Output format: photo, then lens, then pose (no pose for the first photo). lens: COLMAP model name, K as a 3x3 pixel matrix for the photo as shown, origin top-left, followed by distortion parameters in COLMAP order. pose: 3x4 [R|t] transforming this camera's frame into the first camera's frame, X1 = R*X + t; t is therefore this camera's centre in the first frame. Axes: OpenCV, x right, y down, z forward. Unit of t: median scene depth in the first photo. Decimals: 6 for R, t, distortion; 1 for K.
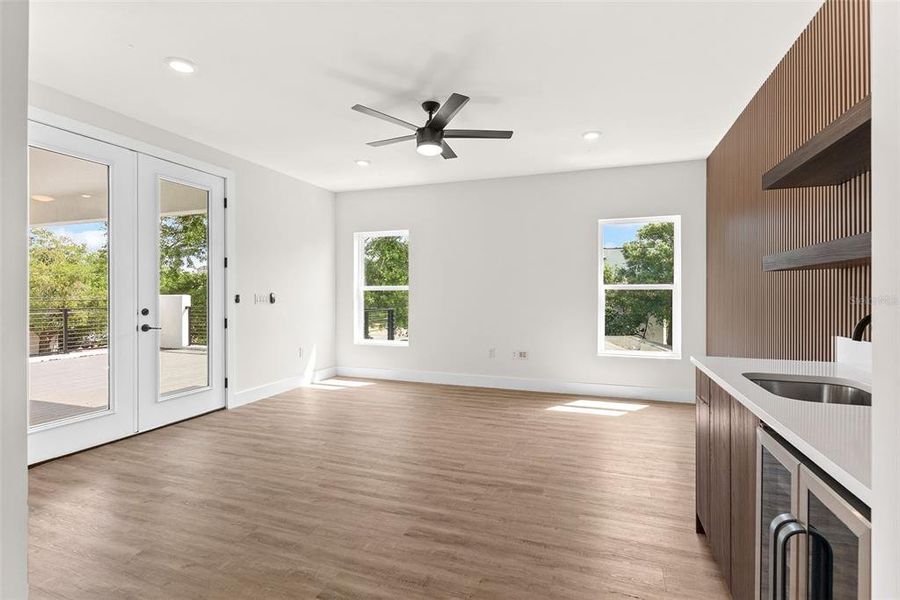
lens RADIAL K [[437.1, 0, 453.4], [0, 437.1, 295.2], [0, 0, 1]] dist [0.005440, 0.000609]
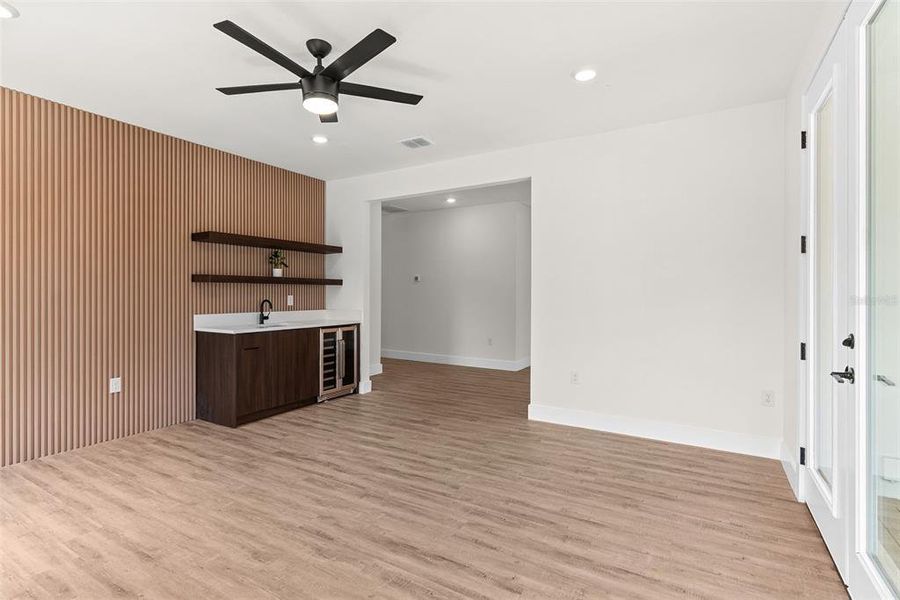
lens RADIAL K [[437.1, 0, 449.8], [0, 437.1, 293.7], [0, 0, 1]] dist [0.005440, 0.000609]
pose [[-0.981977, -0.002789, 0.188982, -0.491947], [-0.000838, 0.999946, 0.010400, -0.020562], [-0.189001, 0.010055, -0.981925, 2.006272]]
